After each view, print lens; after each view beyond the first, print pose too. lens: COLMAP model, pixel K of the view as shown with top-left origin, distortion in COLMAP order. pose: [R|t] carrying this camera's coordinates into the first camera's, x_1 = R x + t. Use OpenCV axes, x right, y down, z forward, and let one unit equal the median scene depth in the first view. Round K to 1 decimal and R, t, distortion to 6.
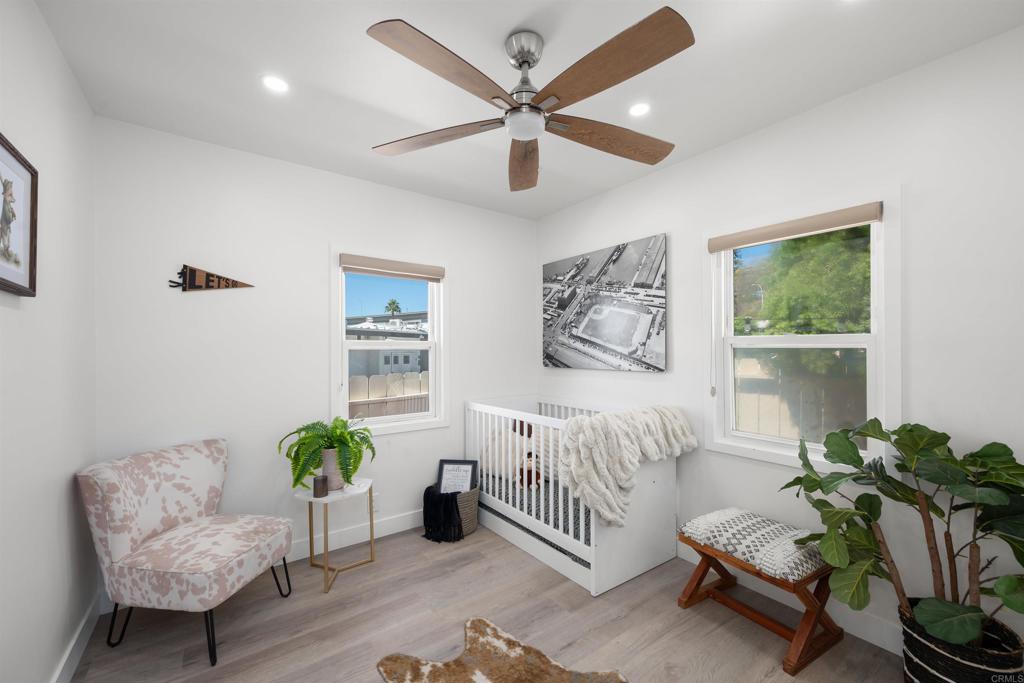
lens RADIAL K [[411.2, 0, 516.2], [0, 411.2, 350.6], [0, 0, 1]] dist [0.000495, 0.000292]
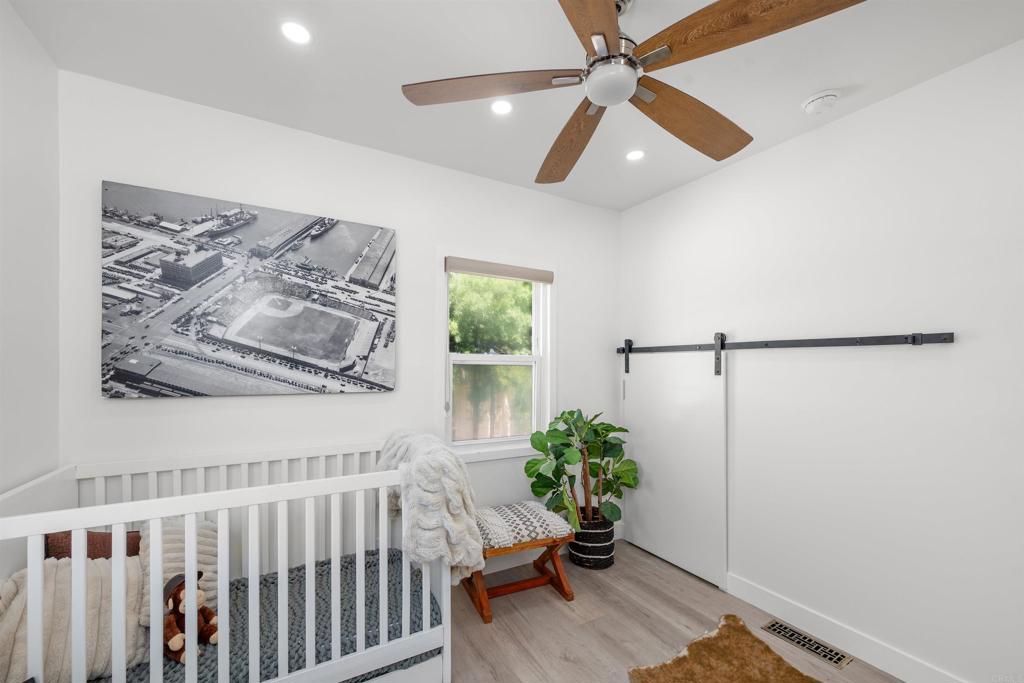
lens RADIAL K [[411.2, 0, 533.9], [0, 411.2, 363.9], [0, 0, 1]] dist [0.000495, 0.000292]
pose [[0.104713, 0.007790, 0.994472, -0.419119], [-0.006924, 0.999951, -0.007104, -0.000519], [-0.994478, -0.006141, 0.104762, 0.561761]]
